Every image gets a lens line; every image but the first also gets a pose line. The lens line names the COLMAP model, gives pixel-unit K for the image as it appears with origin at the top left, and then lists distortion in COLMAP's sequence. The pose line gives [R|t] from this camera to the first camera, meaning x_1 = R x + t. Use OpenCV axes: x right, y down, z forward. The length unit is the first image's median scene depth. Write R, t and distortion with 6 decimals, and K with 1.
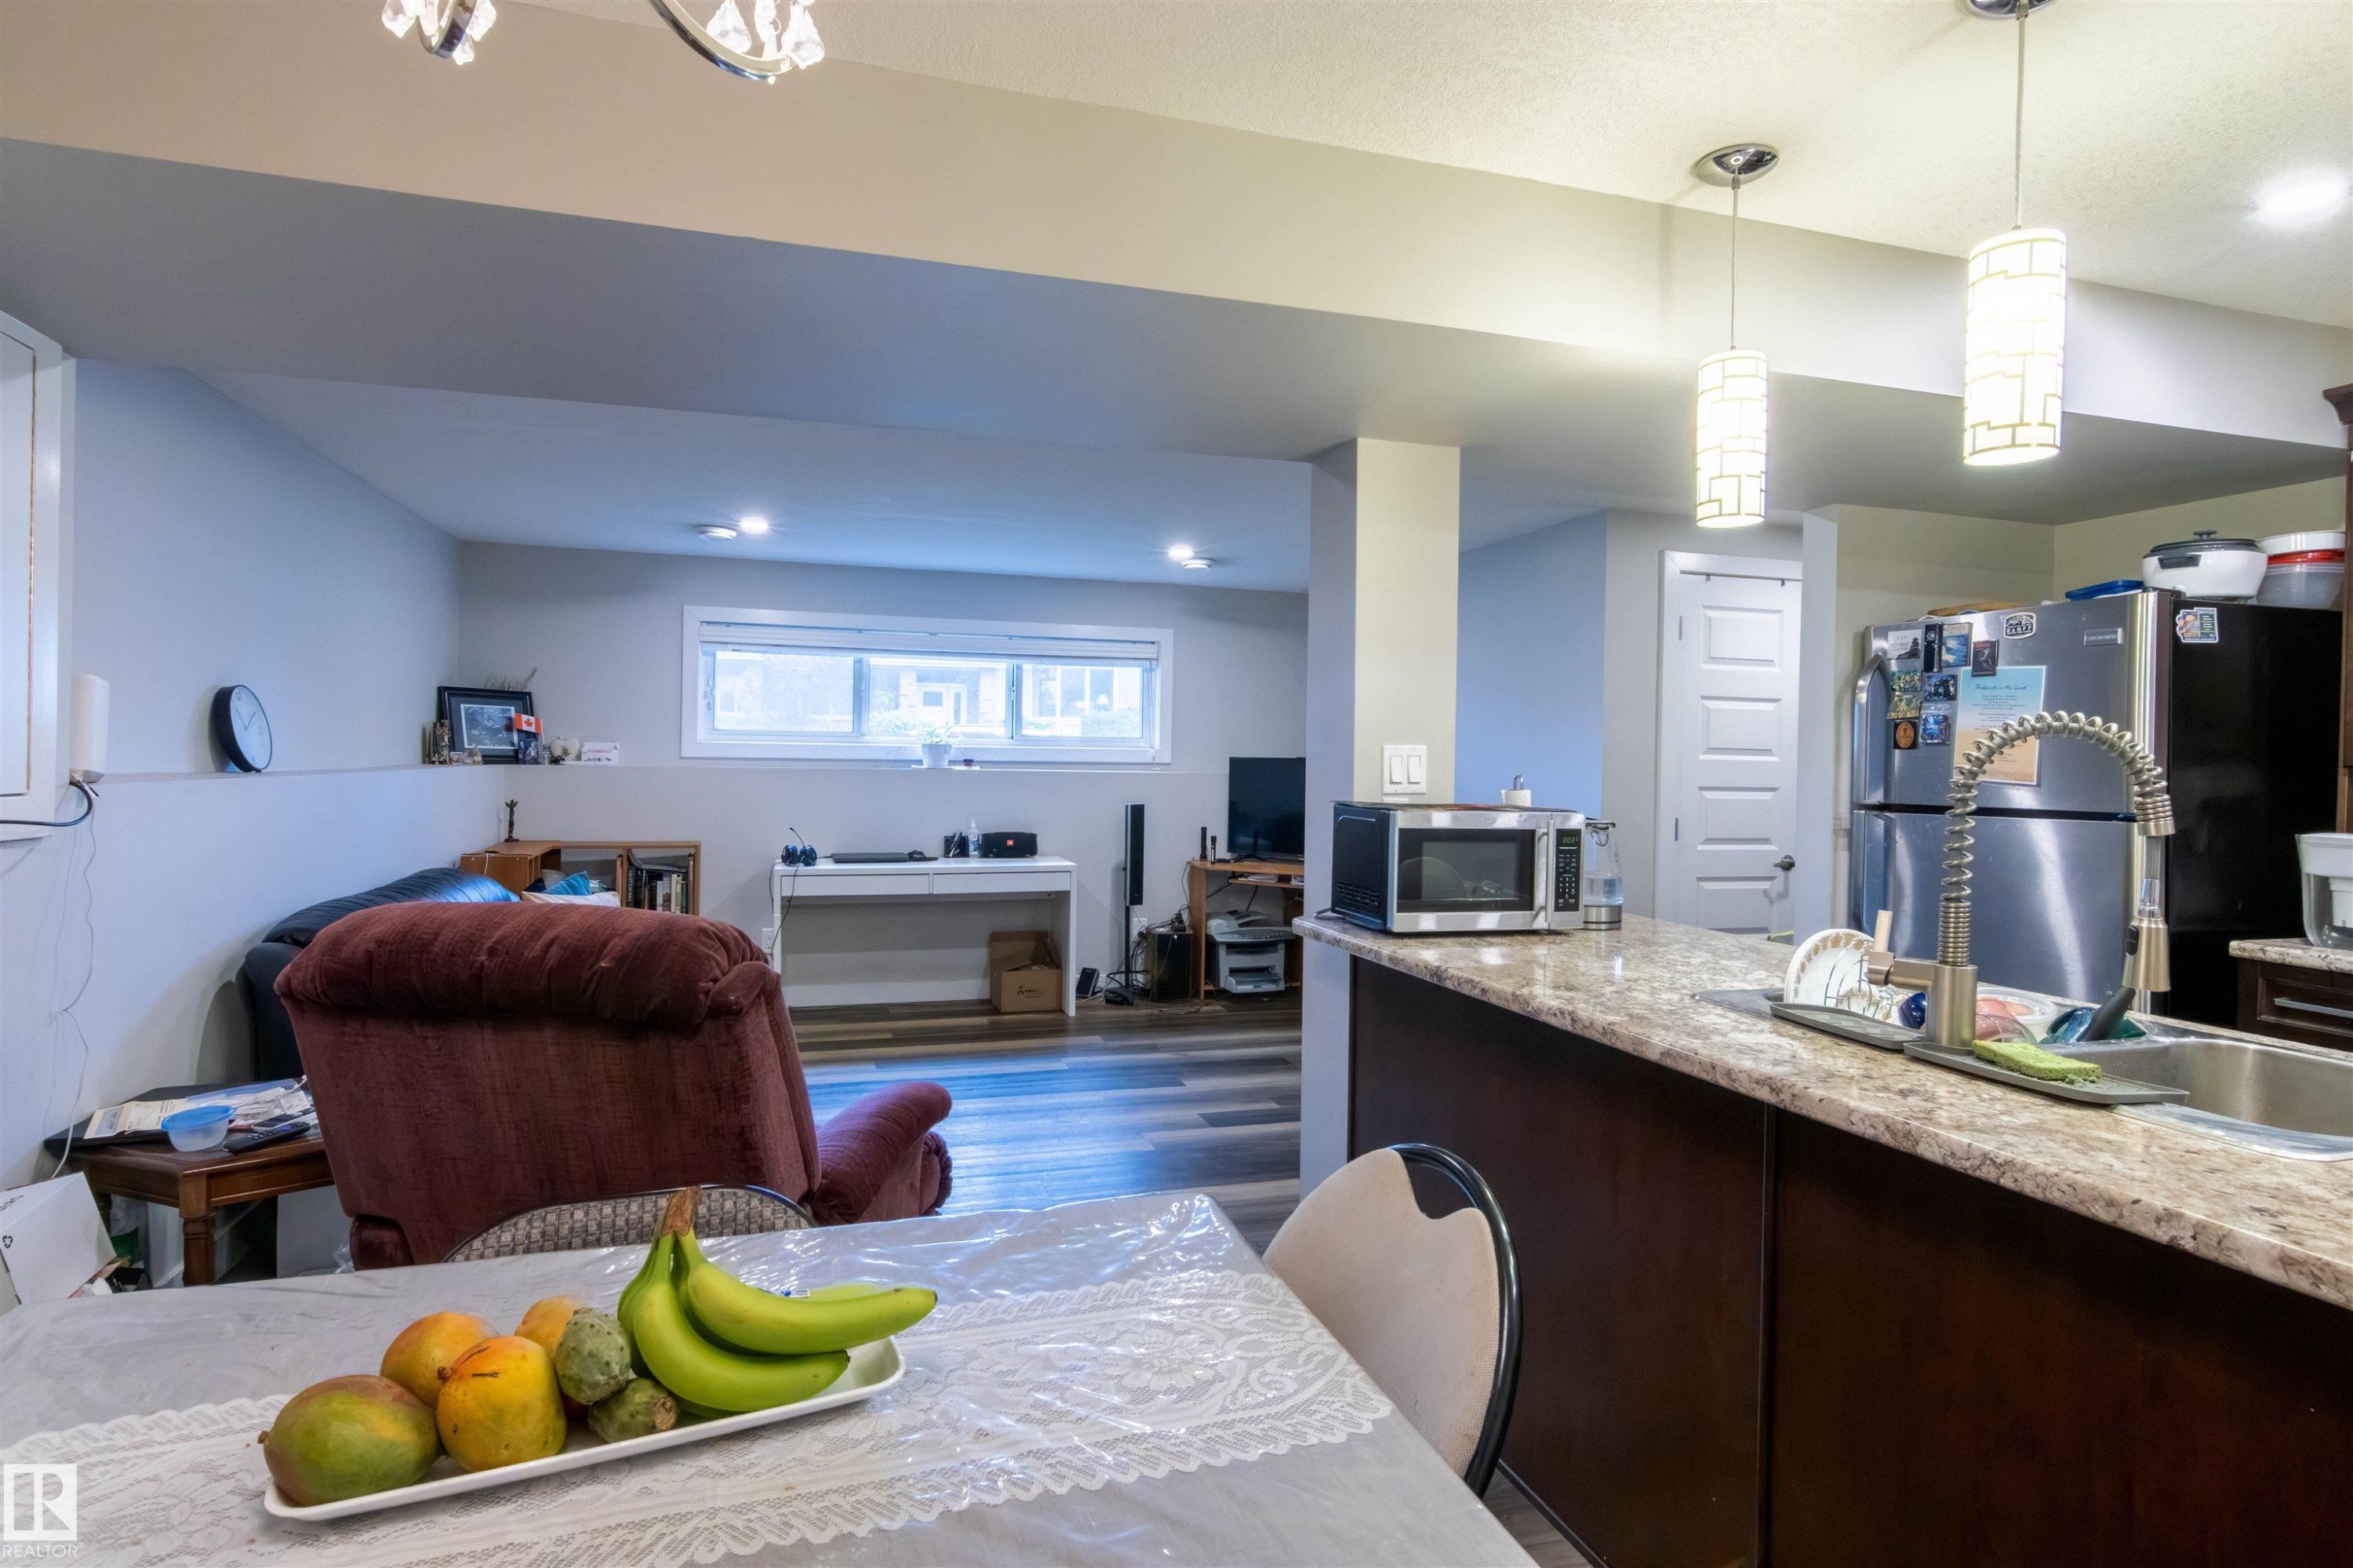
lens RADIAL K [[1219.4, 0, 1141.3], [0, 1219.4, 763.9], [0, 0, 1]] dist [0.001445, -0.000425]
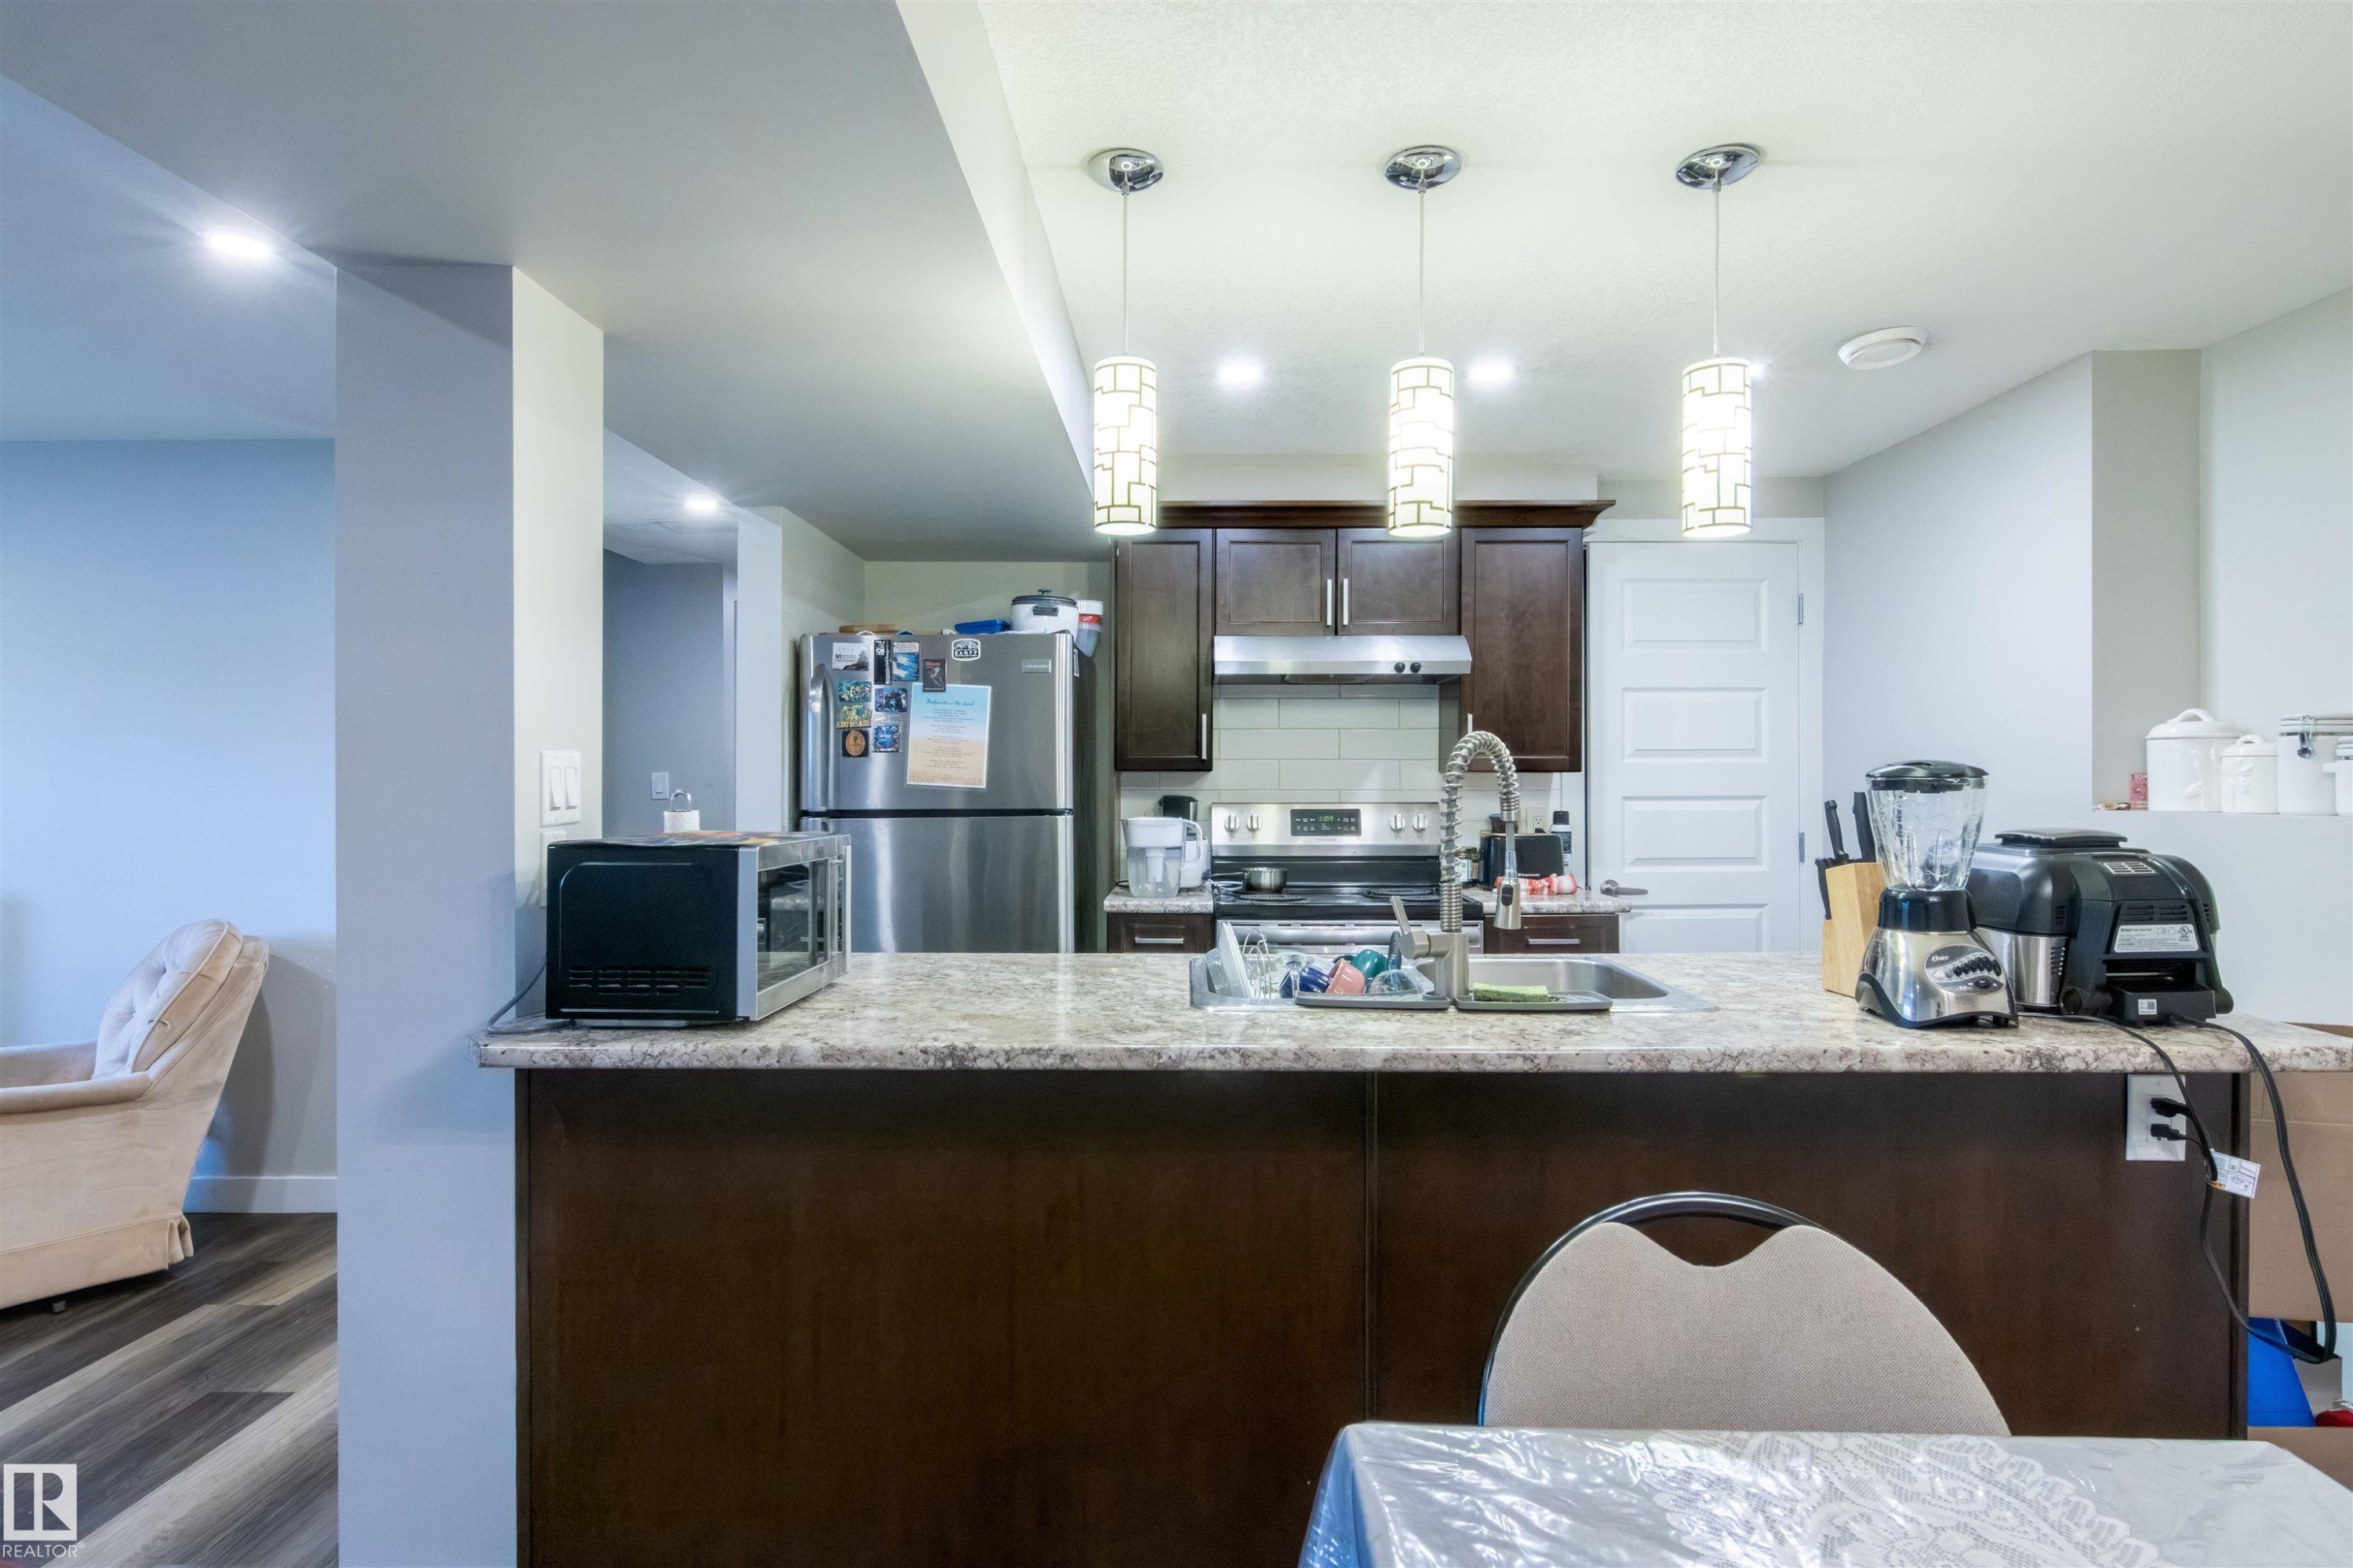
lens RADIAL K [[1219.4, 0, 1187.6], [0, 1219.4, 779.2], [0, 0, 1]] dist [0.001445, -0.000425]
pose [[0.291359, -0.017541, 0.956453, -0.196621], [0.009507, 0.999836, 0.015440, -0.004265], [-0.956566, 0.004594, 0.291478, 0.288404]]
